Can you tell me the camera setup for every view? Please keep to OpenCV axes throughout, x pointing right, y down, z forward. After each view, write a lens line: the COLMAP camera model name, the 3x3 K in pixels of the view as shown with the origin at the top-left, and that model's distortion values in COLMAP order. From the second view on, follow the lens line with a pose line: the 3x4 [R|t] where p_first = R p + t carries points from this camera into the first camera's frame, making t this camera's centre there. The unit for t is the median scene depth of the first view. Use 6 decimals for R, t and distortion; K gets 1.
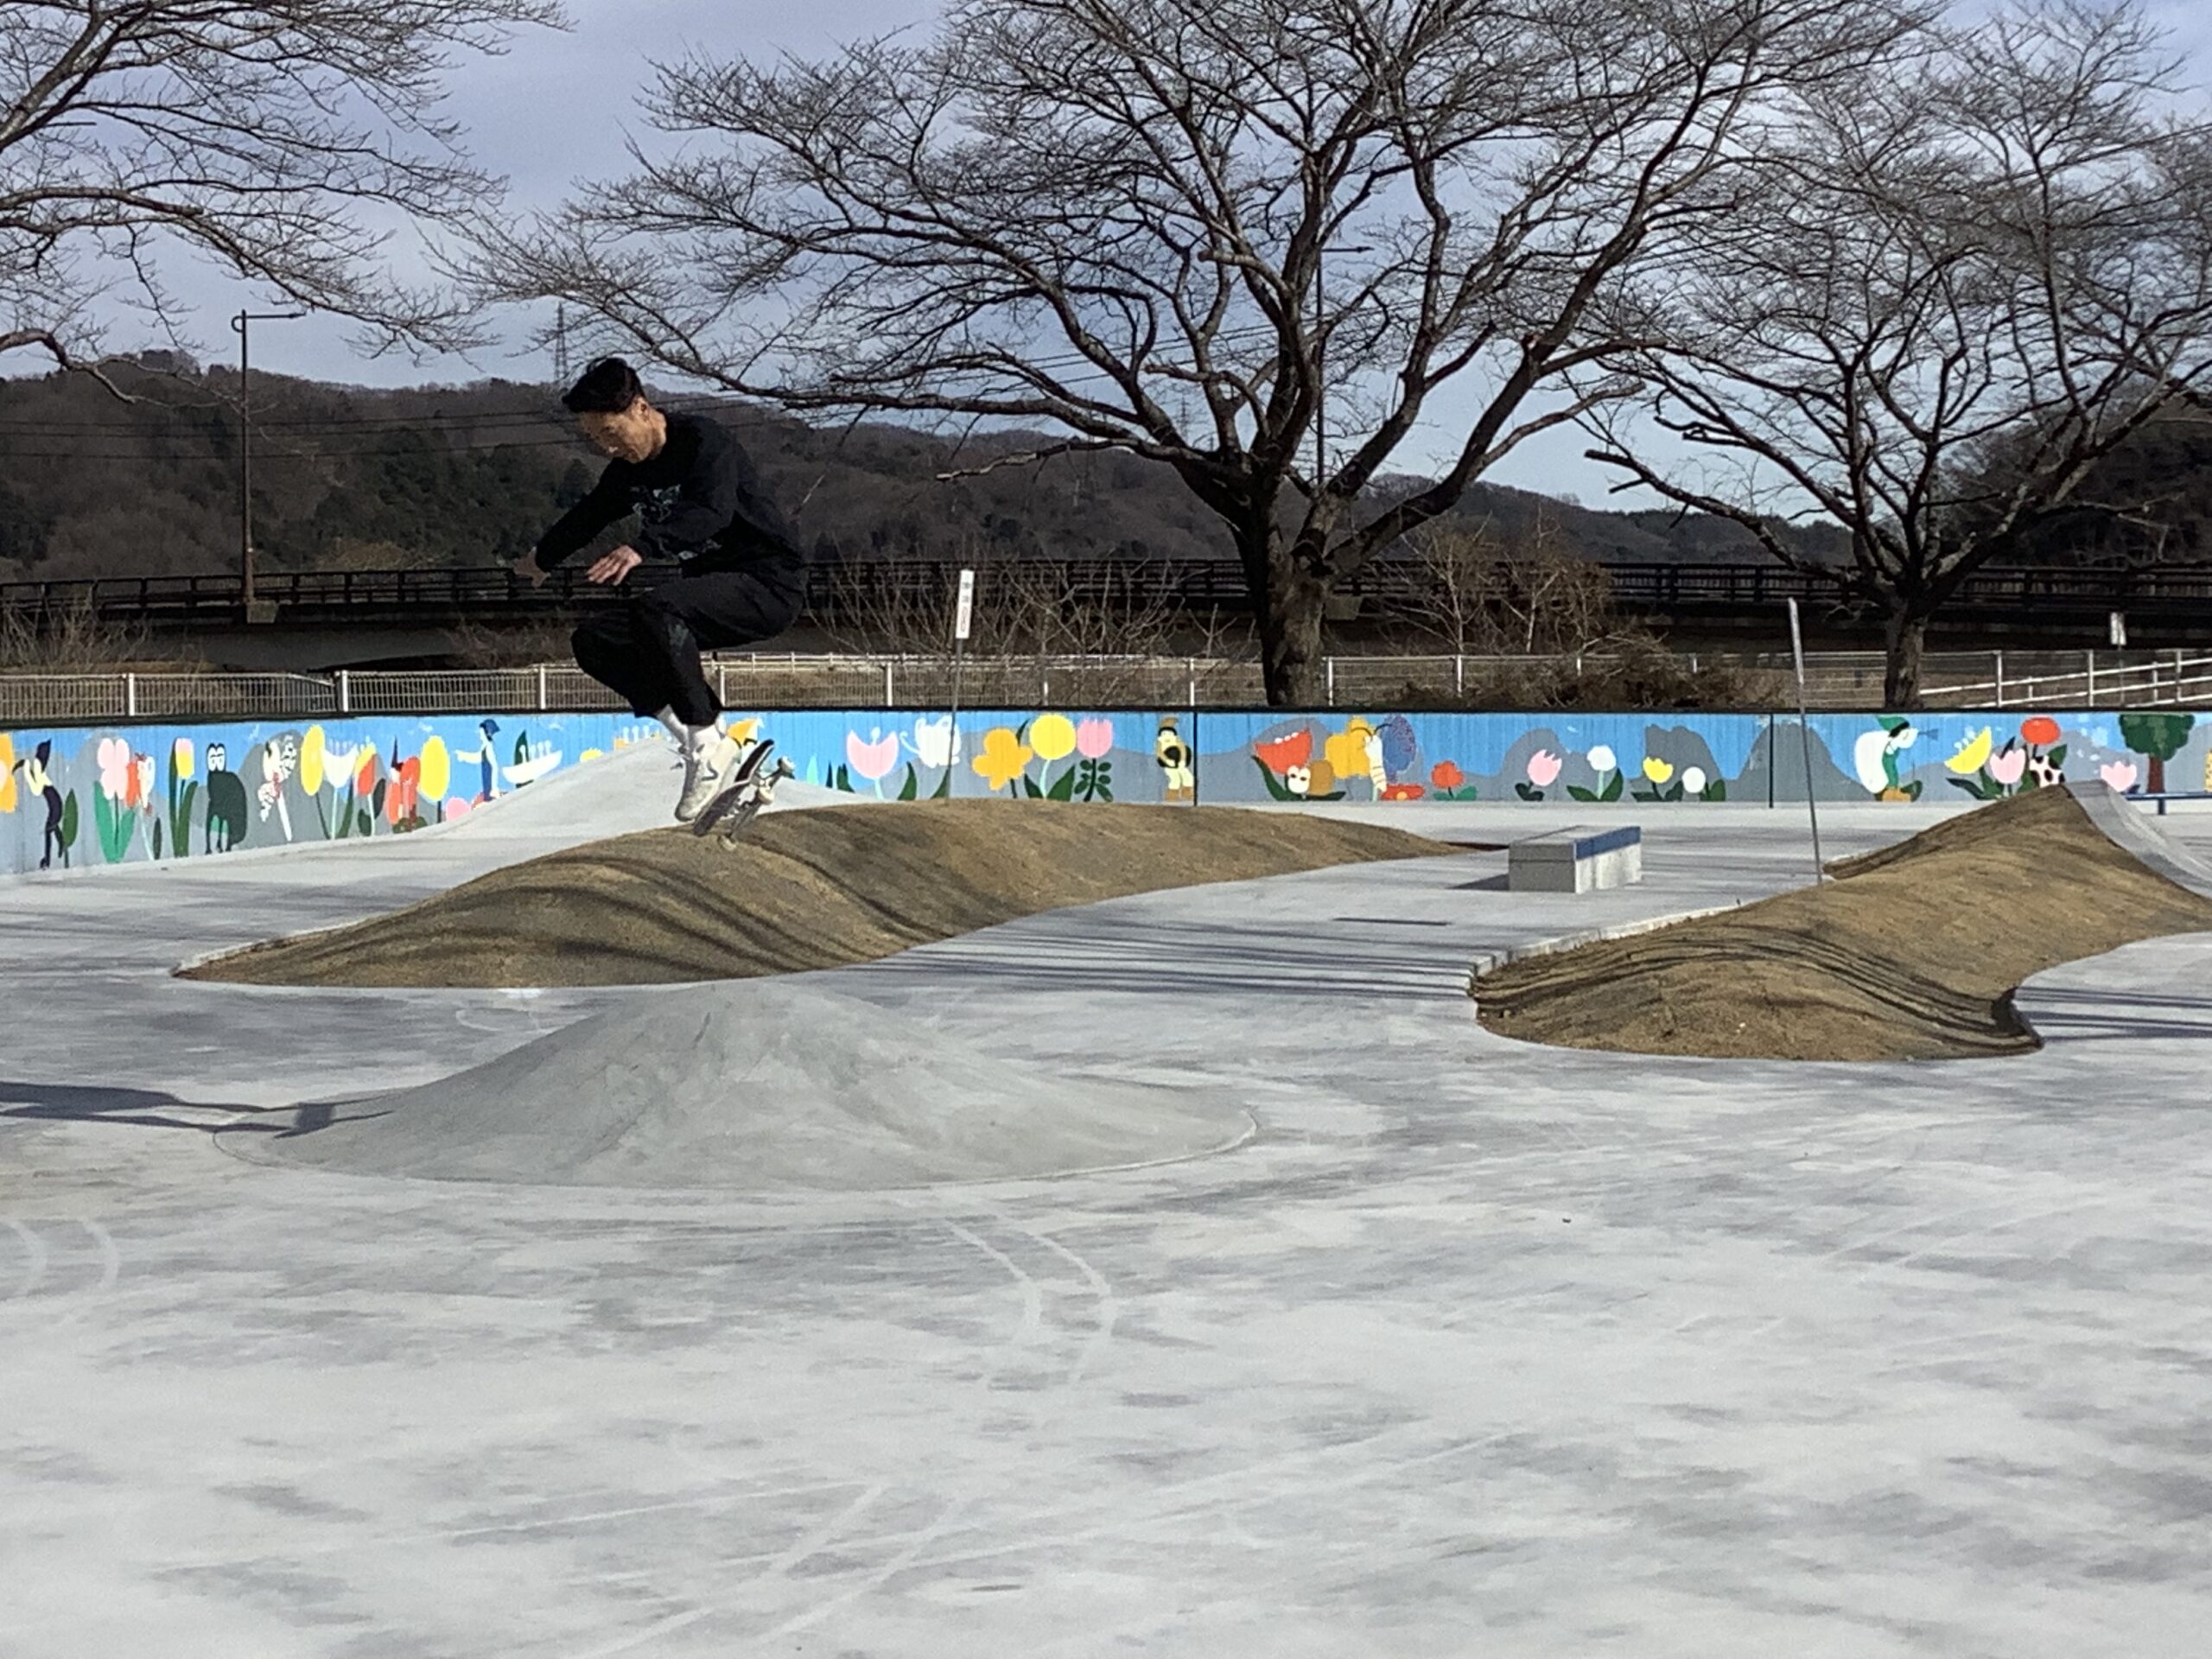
lens RADIAL K [[4178.5, 0, 1107.2], [0, 4178.5, 831.1], [0, 0, 1]] dist [0.090404, 0.000000]
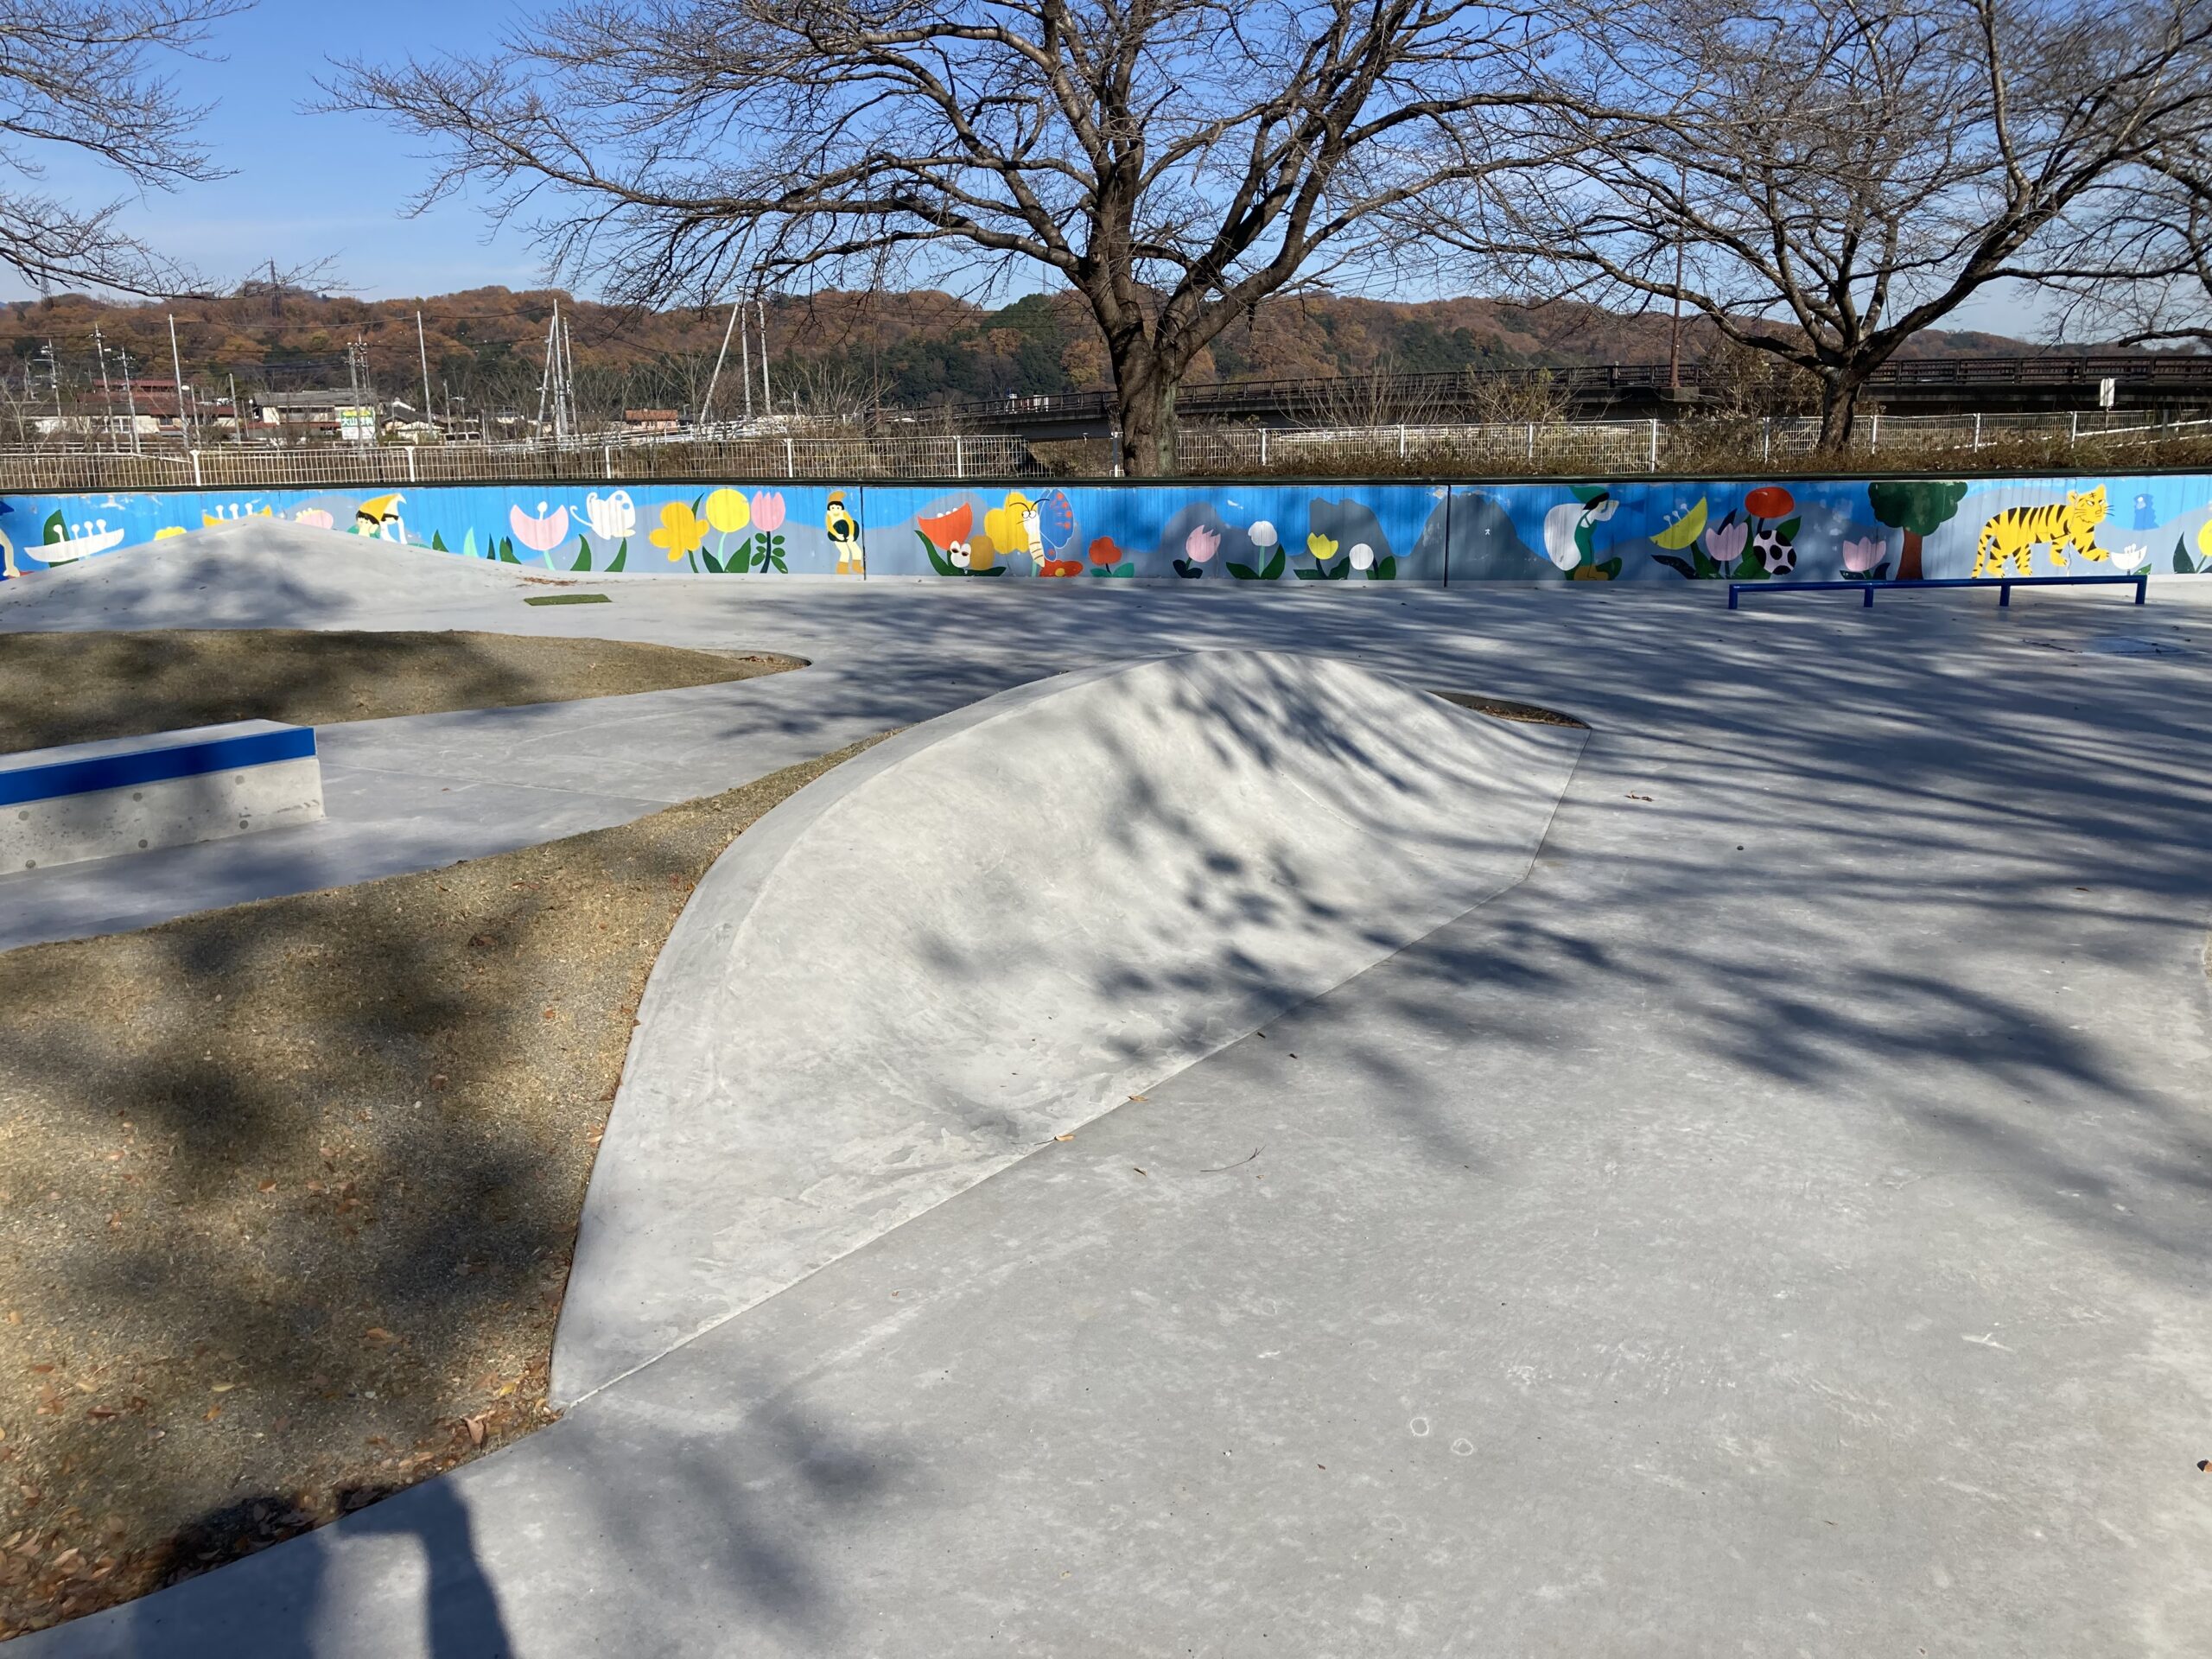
lens RADIAL K [[1822.6, 0, 1104.2], [0, 1822.6, 824.2], [0, 0, 1]] dist [0.046664, -0.030213]
pose [[0.939715, 0.059726, -0.336704, 0.230449], [-0.002204, 0.985666, 0.168691, -0.022407], [0.341953, -0.157780, 0.926377, 0.591676]]
